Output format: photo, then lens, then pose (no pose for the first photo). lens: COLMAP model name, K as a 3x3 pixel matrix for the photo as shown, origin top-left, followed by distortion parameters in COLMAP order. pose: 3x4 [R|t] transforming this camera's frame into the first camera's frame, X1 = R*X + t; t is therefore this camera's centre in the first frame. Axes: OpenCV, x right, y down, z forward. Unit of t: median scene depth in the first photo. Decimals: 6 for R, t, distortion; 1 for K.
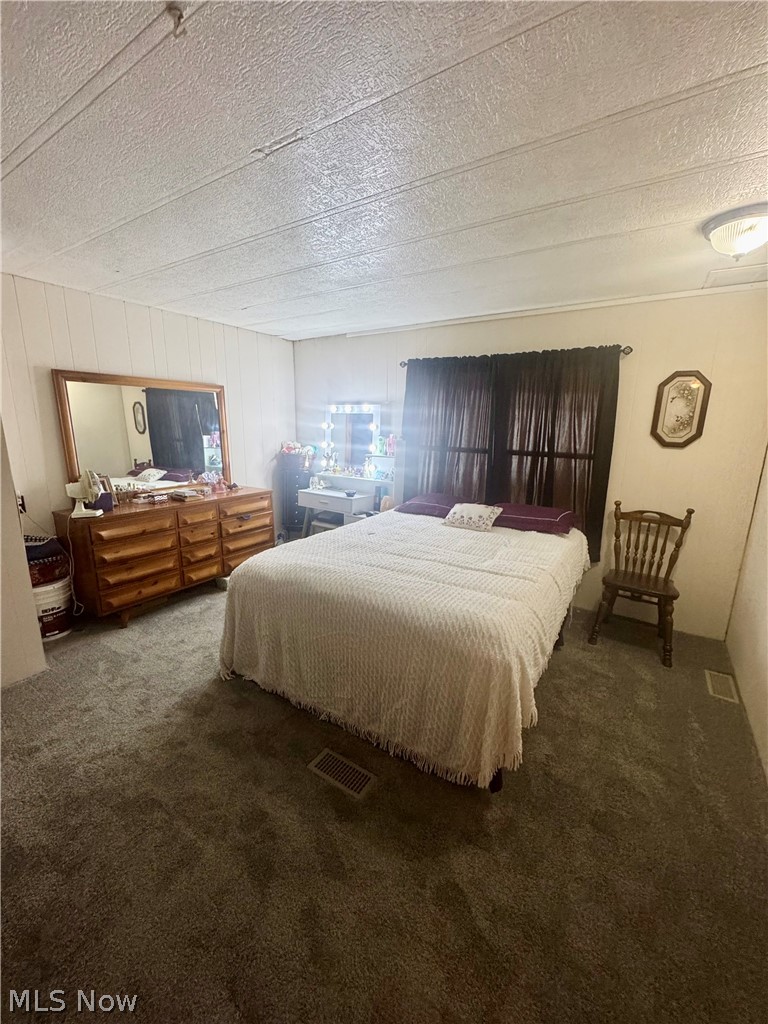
lens RADIAL K [[408.5, 0, 387.6], [0, 408.5, 513.1], [0, 0, 1]] dist [-0.001902, 0.000087]
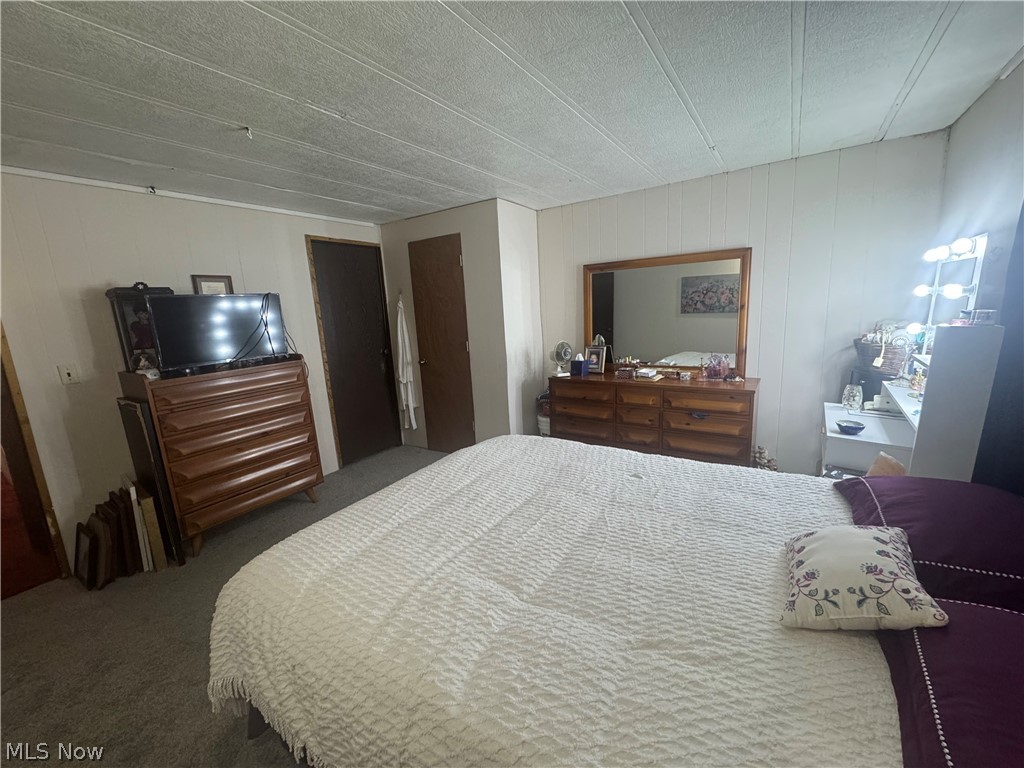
lens RADIAL K [[408.5, 0, 514.3], [0, 408.5, 383.3], [0, 0, 1]] dist [-0.001902, 0.000087]
pose [[-0.011605, 0.173706, -0.984729, 0.450603], [-0.169150, 0.970262, 0.173147, -0.134842], [0.985522, 0.168576, 0.018123, 0.655763]]
